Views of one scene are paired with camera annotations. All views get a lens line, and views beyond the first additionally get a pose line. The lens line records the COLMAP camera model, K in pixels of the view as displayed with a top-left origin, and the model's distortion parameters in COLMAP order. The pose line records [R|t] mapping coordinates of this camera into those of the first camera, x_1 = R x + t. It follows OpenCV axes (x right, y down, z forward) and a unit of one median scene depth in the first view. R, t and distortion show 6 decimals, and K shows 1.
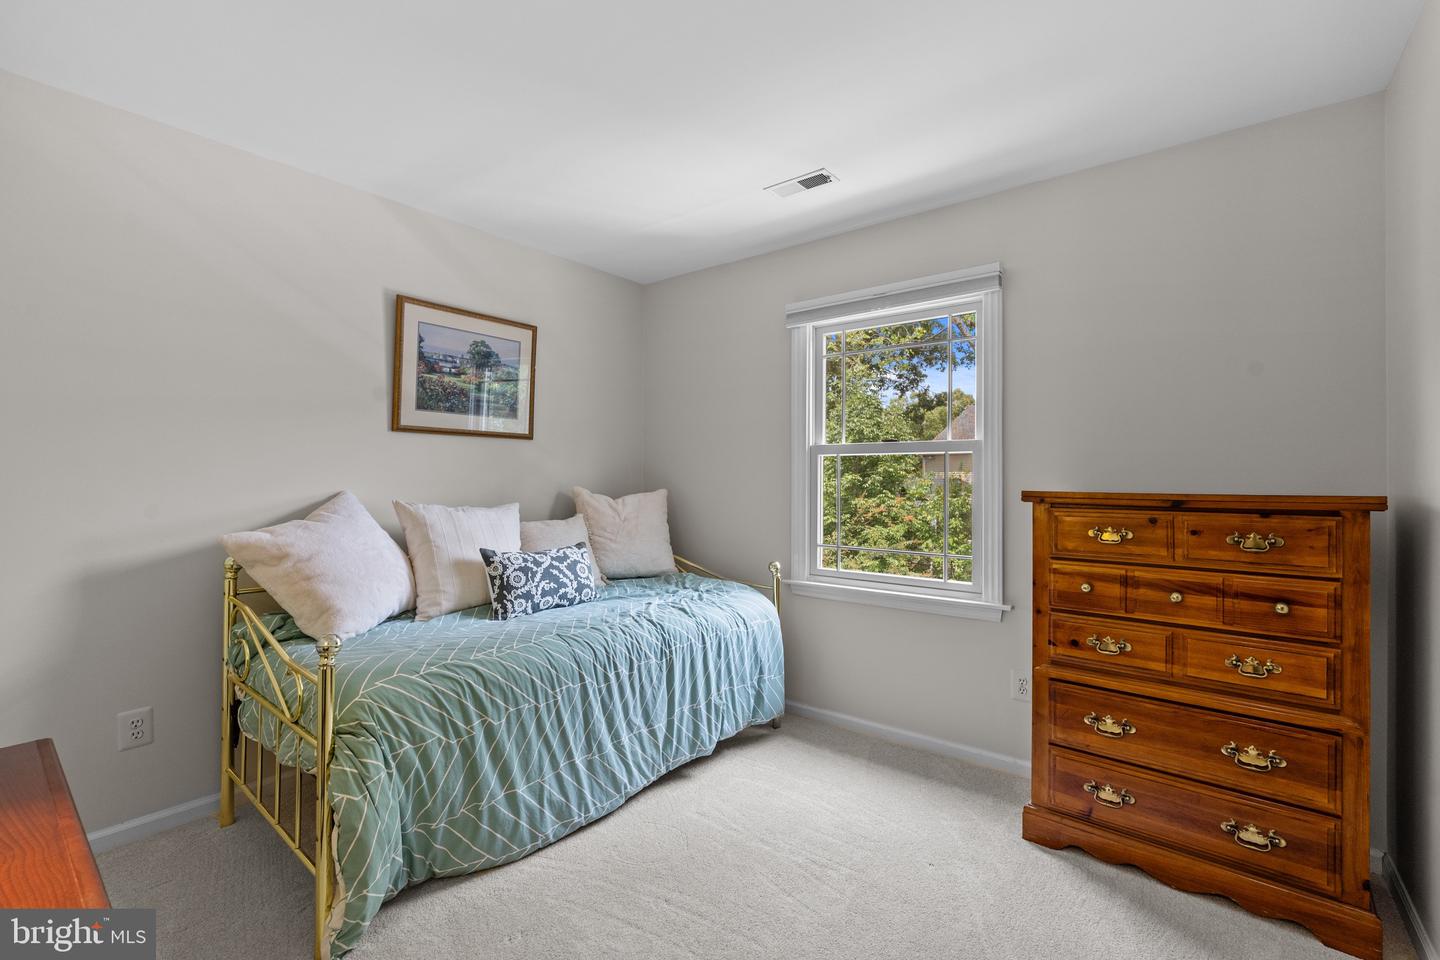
lens RADIAL K [[631.0, 0, 711.2], [0, 631.0, 478.4], [0, 0, 1]] dist [-0.000708, -0.000168]
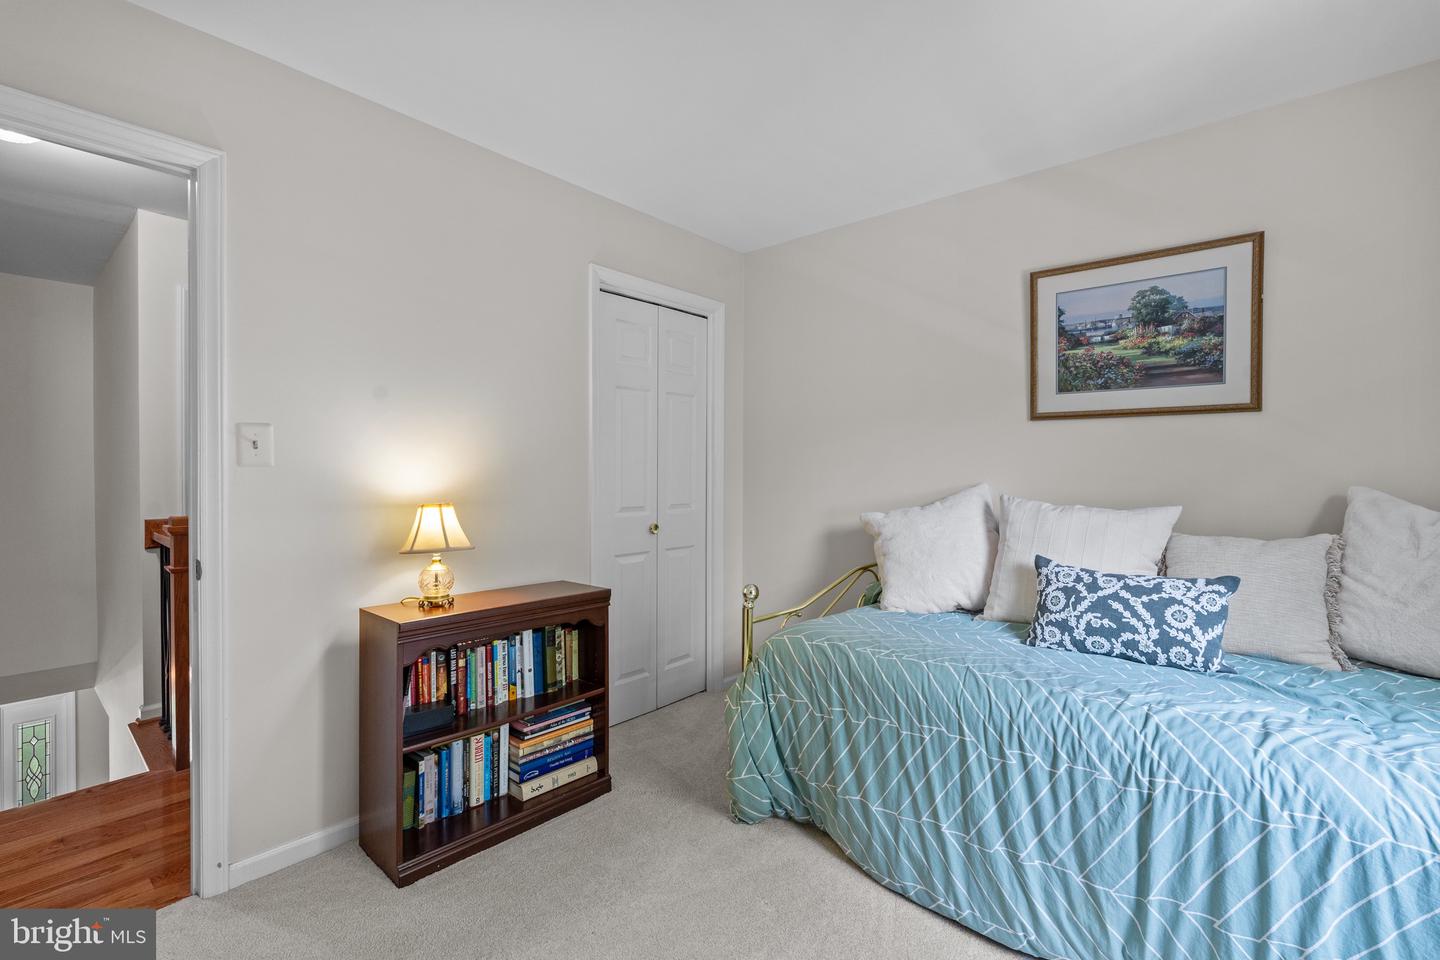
lens RADIAL K [[629.2, 0, 724.7], [0, 629.2, 475.7], [0, 0, 1]] dist [-0.001454, -0.000058]
pose [[-0.019319, 0.008435, -0.999778, 0.469970], [-0.001800, 0.999963, 0.008471, 0.000051], [0.999812, 0.001963, -0.019303, 0.605505]]
